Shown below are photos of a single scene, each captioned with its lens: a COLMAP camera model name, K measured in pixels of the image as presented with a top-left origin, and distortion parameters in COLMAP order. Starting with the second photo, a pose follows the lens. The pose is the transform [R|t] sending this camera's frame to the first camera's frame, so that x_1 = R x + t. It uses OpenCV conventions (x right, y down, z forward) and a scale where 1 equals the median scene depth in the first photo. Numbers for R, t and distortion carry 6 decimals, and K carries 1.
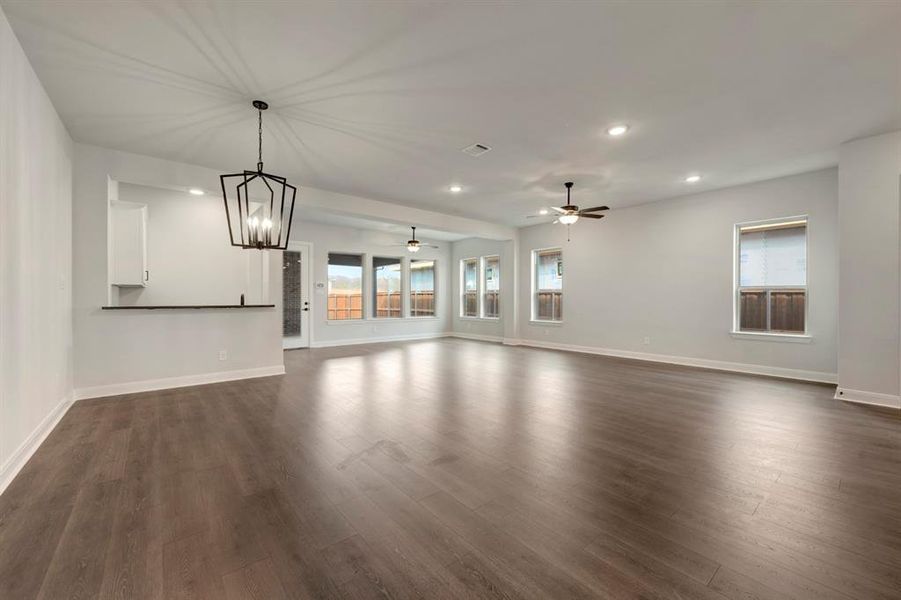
lens RADIAL K [[359.7, 0, 452.5], [0, 359.7, 298.7], [0, 0, 1]] dist [-0.002055, -0.000426]
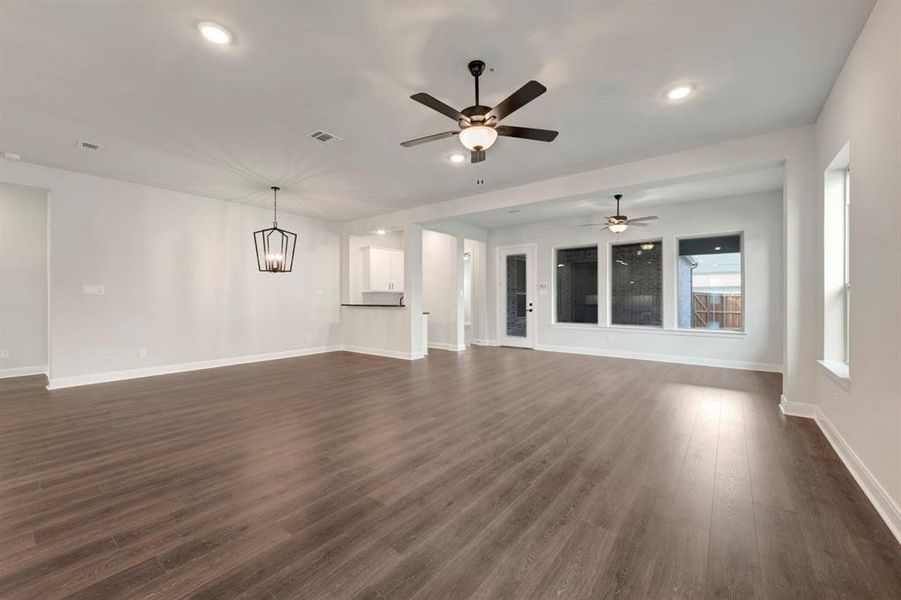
lens RADIAL K [[359.7, 0, 451.5], [0, 359.7, 297.0], [0, 0, 1]] dist [-0.002055, -0.000426]
pose [[0.232971, -0.003483, -0.972478, 0.515865], [0.002726, 0.999992, -0.002929, -0.005770], [0.972480, -0.001968, 0.232978, 0.559334]]
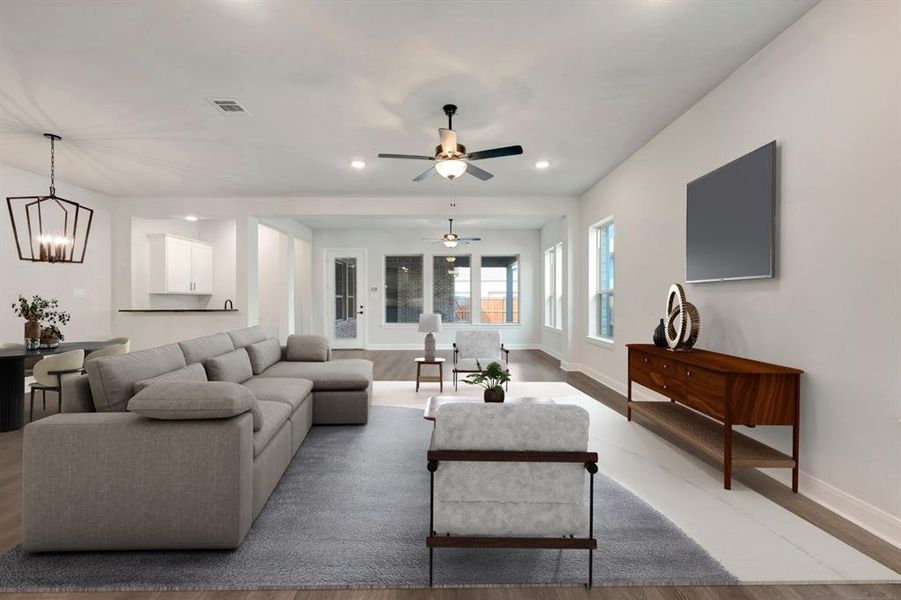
lens RADIAL K [[359.7, 0, 454.2], [0, 359.7, 300.3], [0, 0, 1]] dist [-0.002055, -0.000426]
pose [[0.780847, -0.003523, -0.624712, 0.456014], [0.004797, 0.999988, 0.000358, -0.005345], [0.624704, -0.003276, 0.780855, 0.359495]]
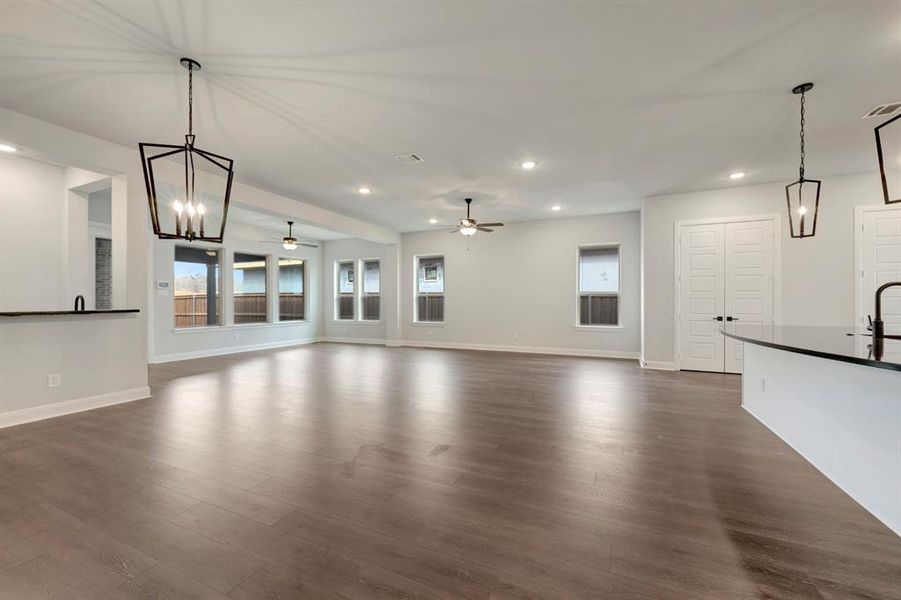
lens RADIAL K [[359.7, 0, 454.2], [0, 359.7, 301.4], [0, 0, 1]] dist [-0.002055, -0.000426]
pose [[0.899440, -0.002259, 0.437038, -0.140272], [0.002179, 0.999997, 0.000685, 0.000113], [-0.437039, 0.000337, 0.899443, 0.002033]]
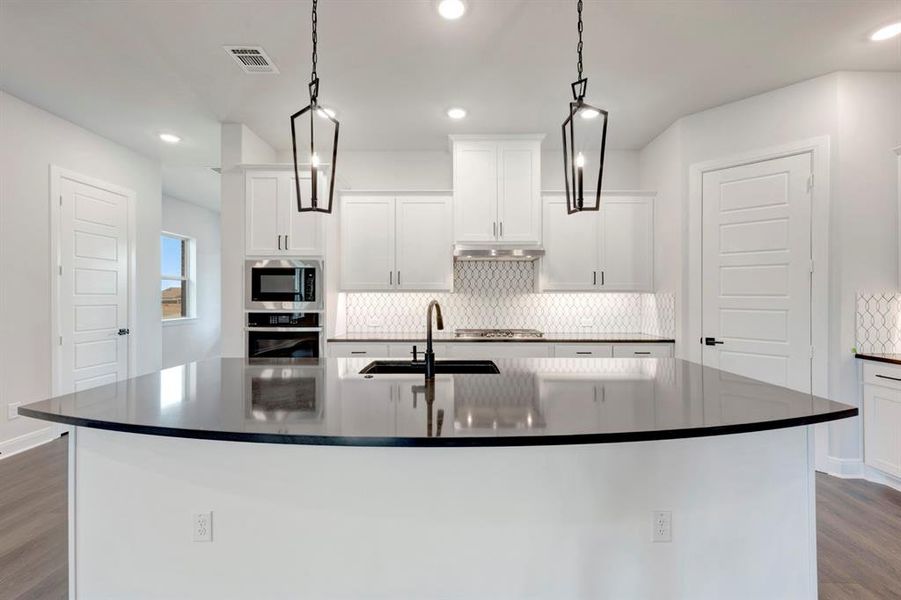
lens RADIAL K [[359.7, 0, 453.8], [0, 359.7, 298.1], [0, 0, 1]] dist [-0.002055, -0.000426]
pose [[-0.772918, -0.005071, 0.634486, 0.146612], [-0.004936, 0.999986, 0.001979, -0.016915], [-0.634487, -0.001602, -0.772932, 0.268500]]
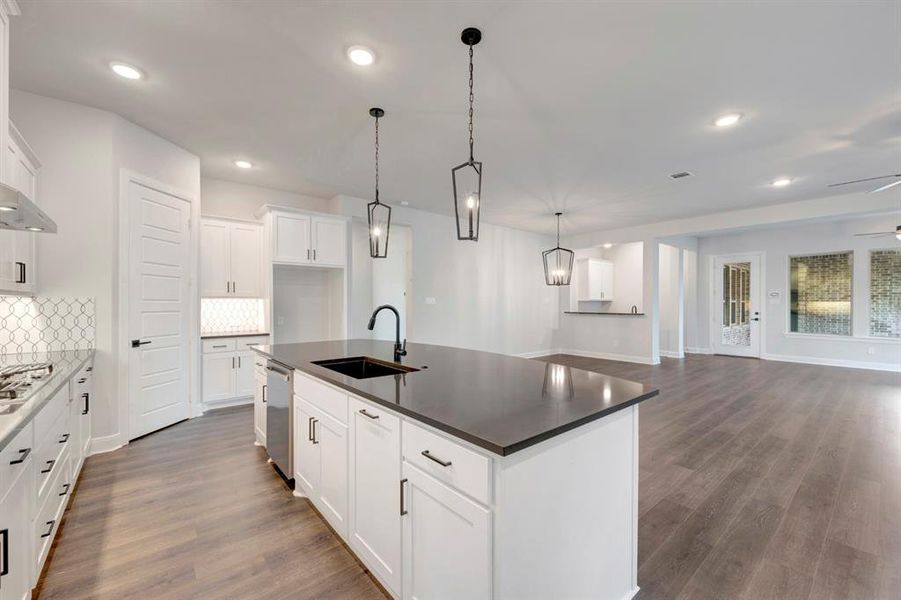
lens RADIAL K [[359.7, 0, 454.0], [0, 359.7, 304.2], [0, 0, 1]] dist [-0.002055, -0.000426]
pose [[0.009507, 0.003382, -0.999949, 0.582492], [0.001109, 0.999994, 0.003393, -0.016640], [0.999954, -0.001142, 0.009503, 0.156087]]
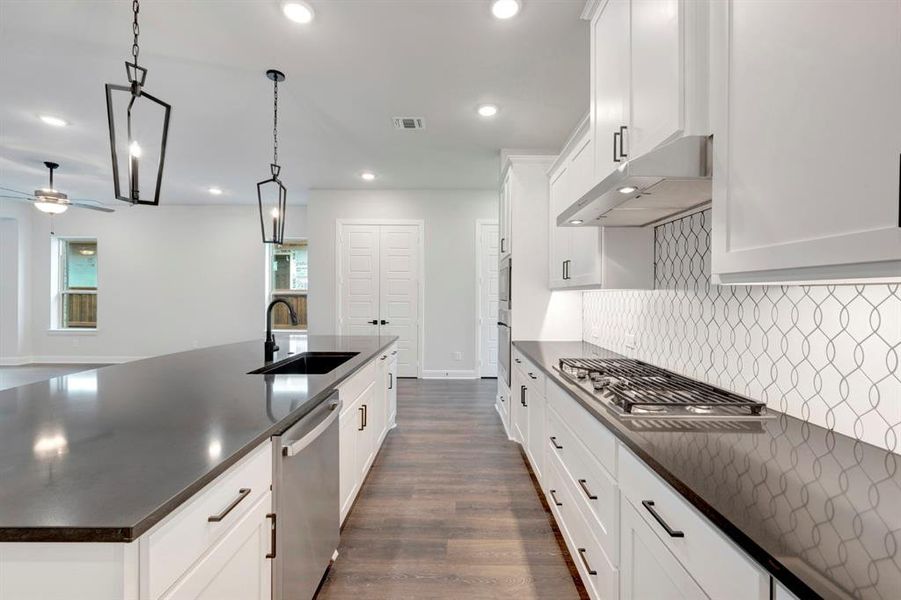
lens RADIAL K [[359.7, 0, 459.2], [0, 359.7, 294.6], [0, 0, 1]] dist [-0.002055, -0.000426]
pose [[0.632902, 0.000213, 0.774232, 0.186129], [-0.003097, 0.999993, 0.002256, -0.018845], [-0.774226, -0.003826, 0.632898, -0.149975]]
